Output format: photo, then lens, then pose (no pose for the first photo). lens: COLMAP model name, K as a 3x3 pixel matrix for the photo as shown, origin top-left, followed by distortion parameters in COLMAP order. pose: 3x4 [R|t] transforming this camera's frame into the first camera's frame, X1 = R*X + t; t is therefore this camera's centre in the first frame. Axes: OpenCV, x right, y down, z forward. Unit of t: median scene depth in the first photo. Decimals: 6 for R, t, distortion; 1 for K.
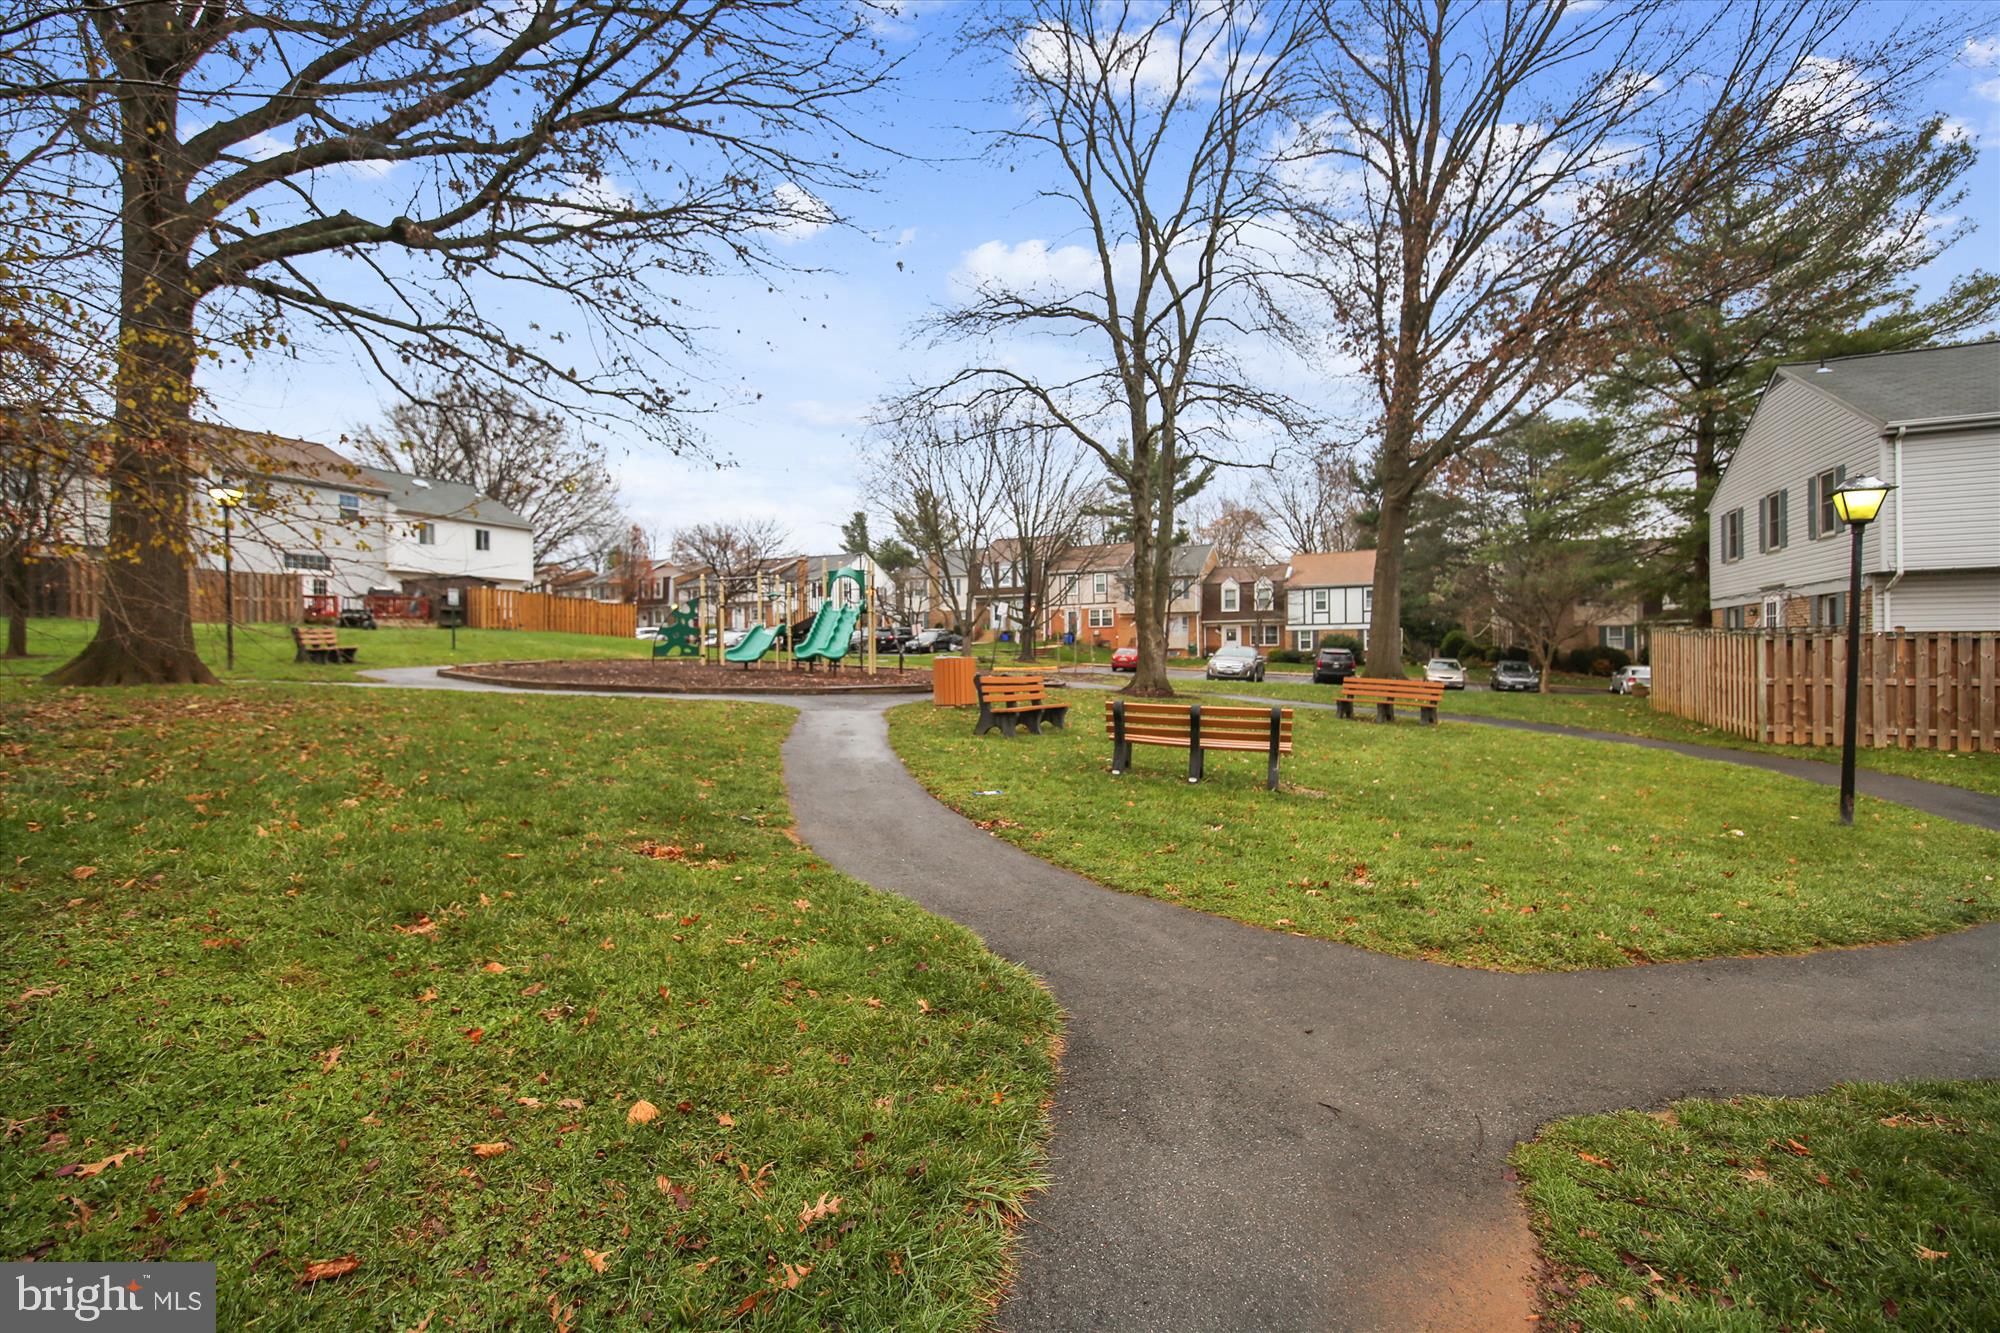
lens RADIAL K [[869.6, 0, 999.9], [0, 869.6, 664.6], [0, 0, 1]] dist [-0.000634, -0.001367]
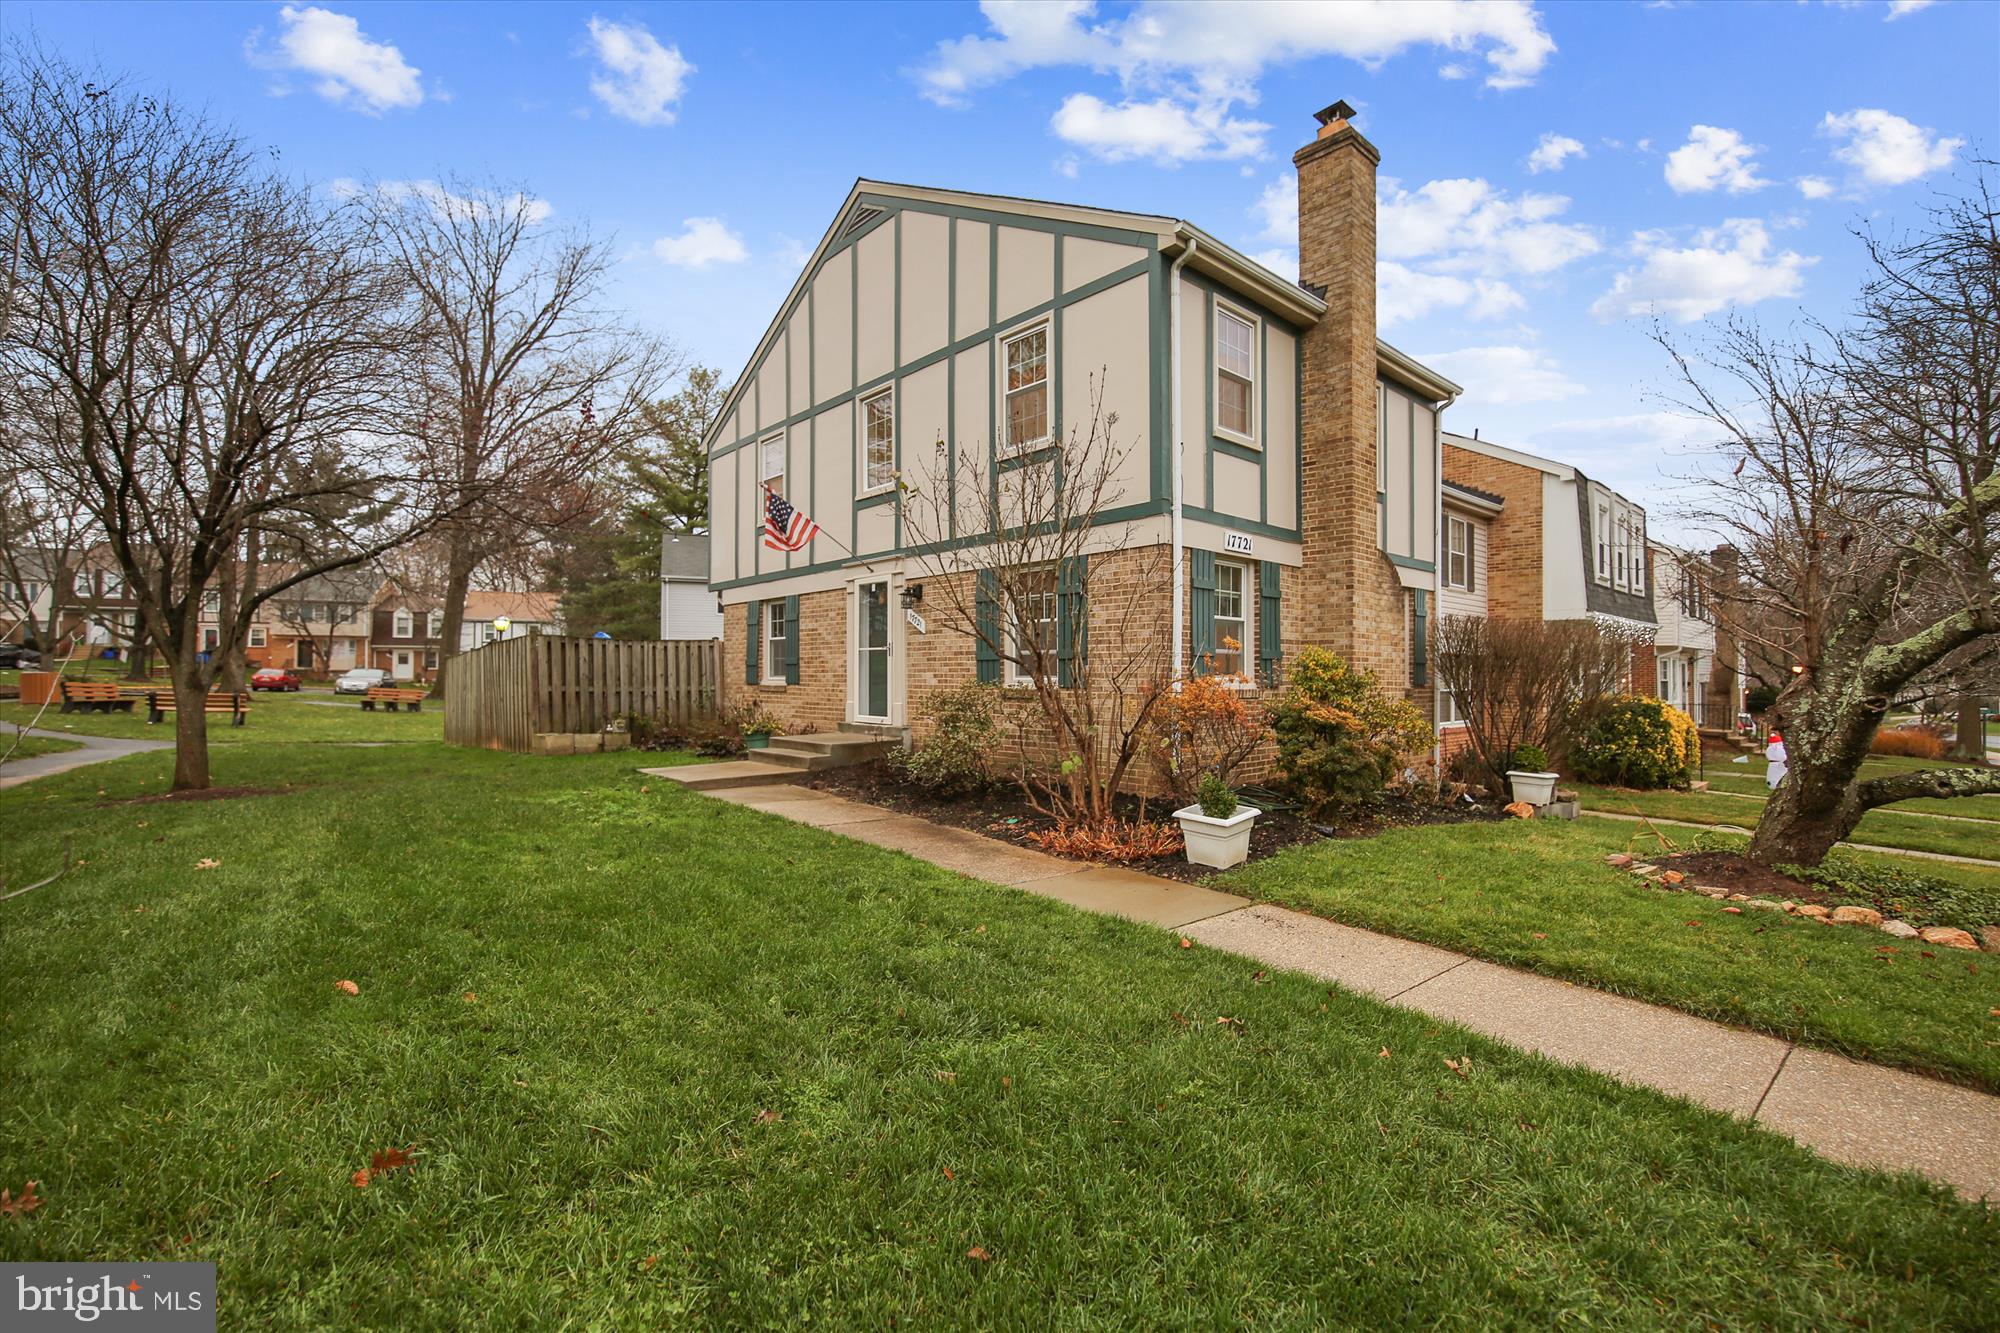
lens RADIAL K [[869.6, 0, 1002.2], [0, 869.6, 664.4], [0, 0, 1]] dist [-0.000634, -0.001367]
pose [[0.697213, 0.024790, 0.716435, 0.007802], [-0.002806, 0.999489, -0.031854, 0.005296], [-0.716859, 0.020199, 0.696926, -0.304310]]
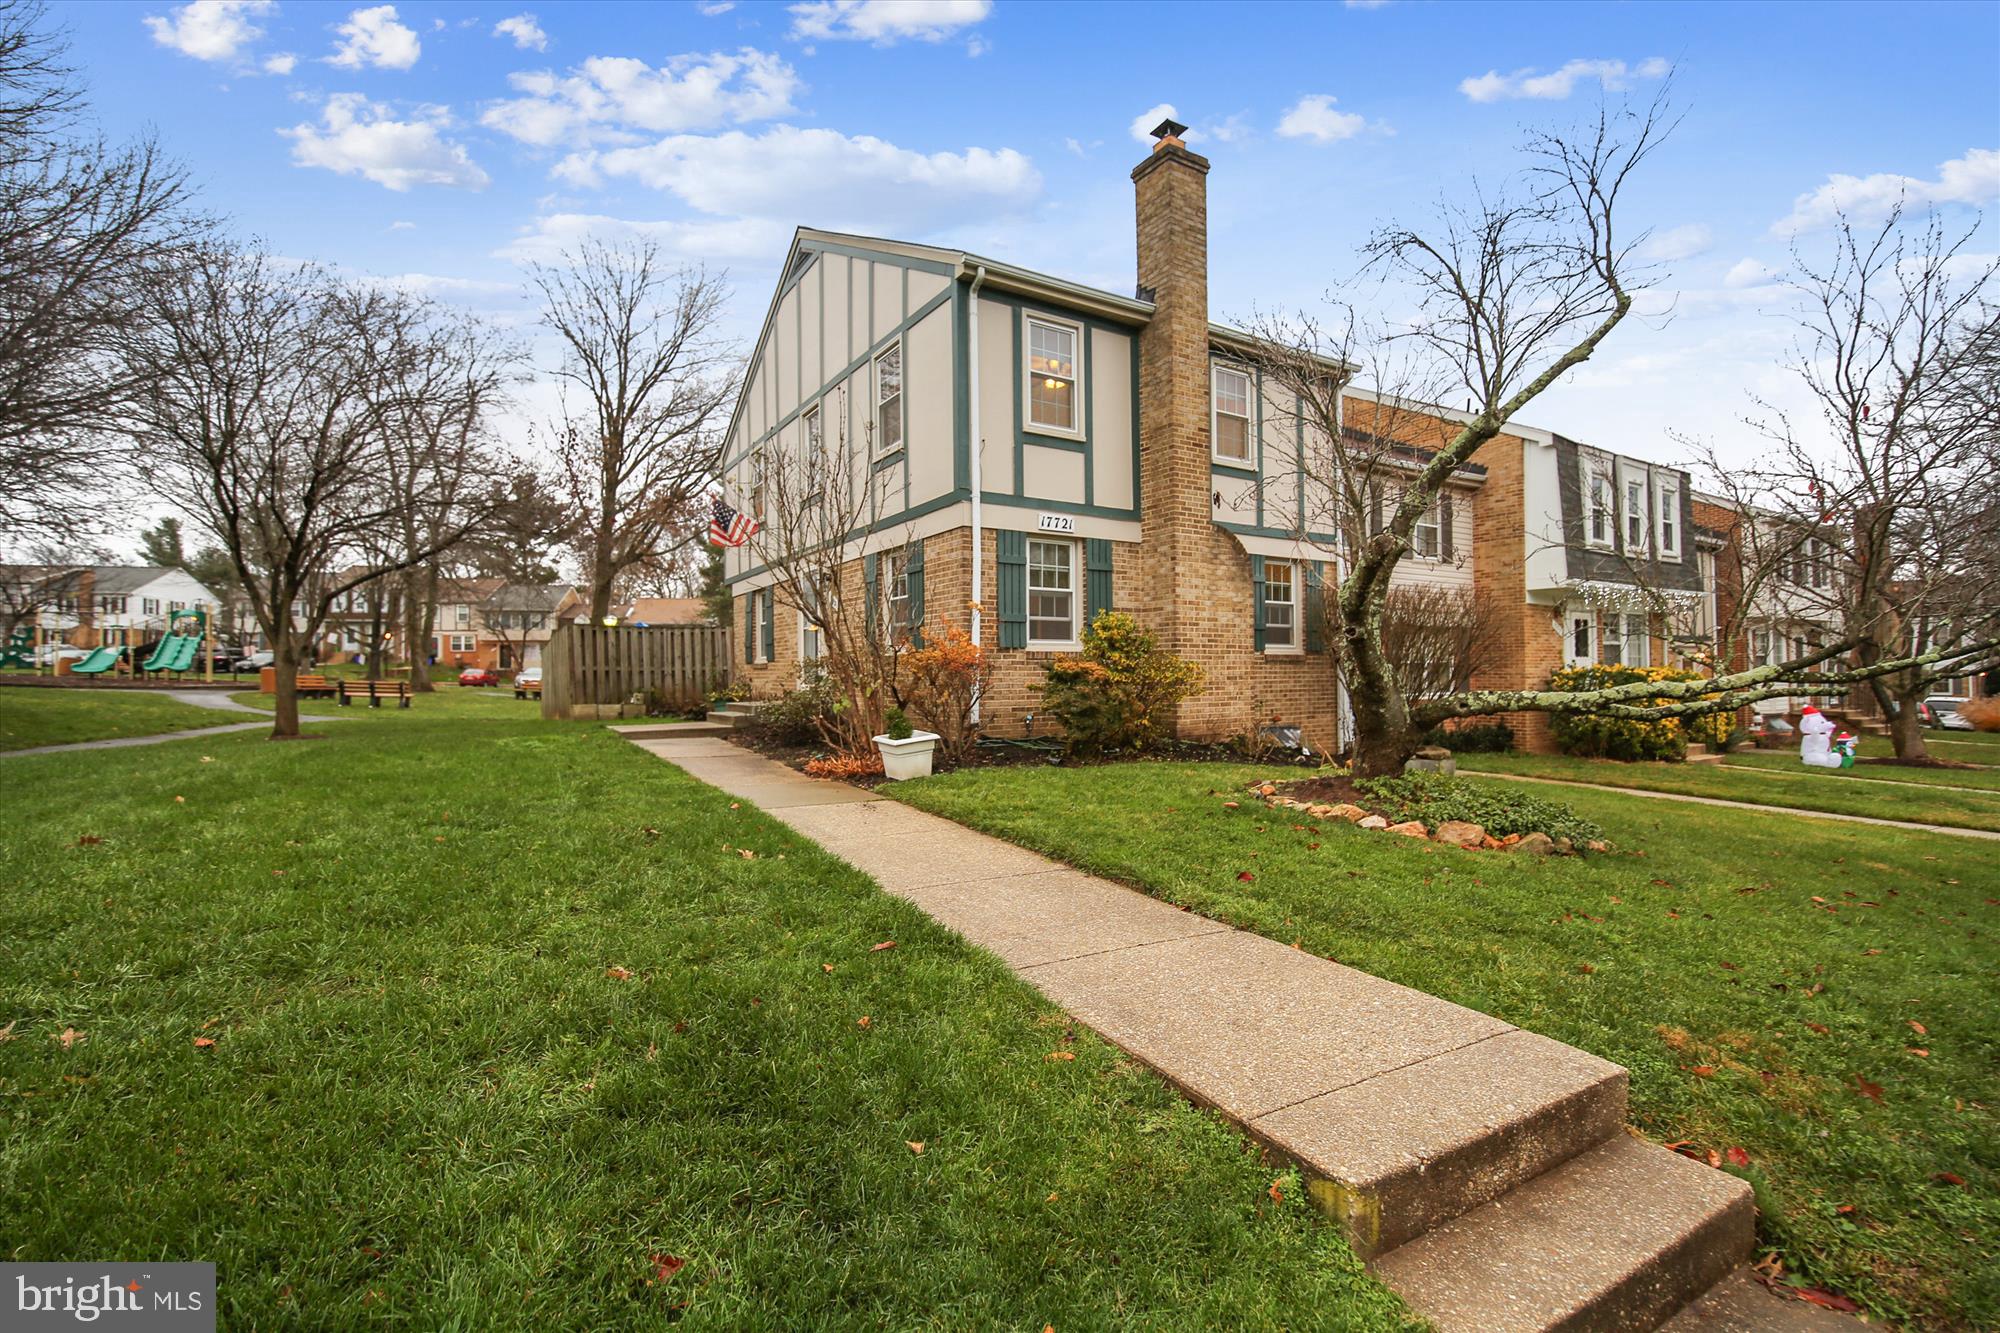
lens RADIAL K [[869.6, 0, 1005.0], [0, 869.6, 664.5], [0, 0, 1]] dist [-0.000634, -0.001367]
pose [[0.813746, 0.011372, 0.581109, 0.034960], [0.006671, 0.999560, -0.028902, 0.012151], [-0.581182, 0.027395, 0.813312, -0.361457]]
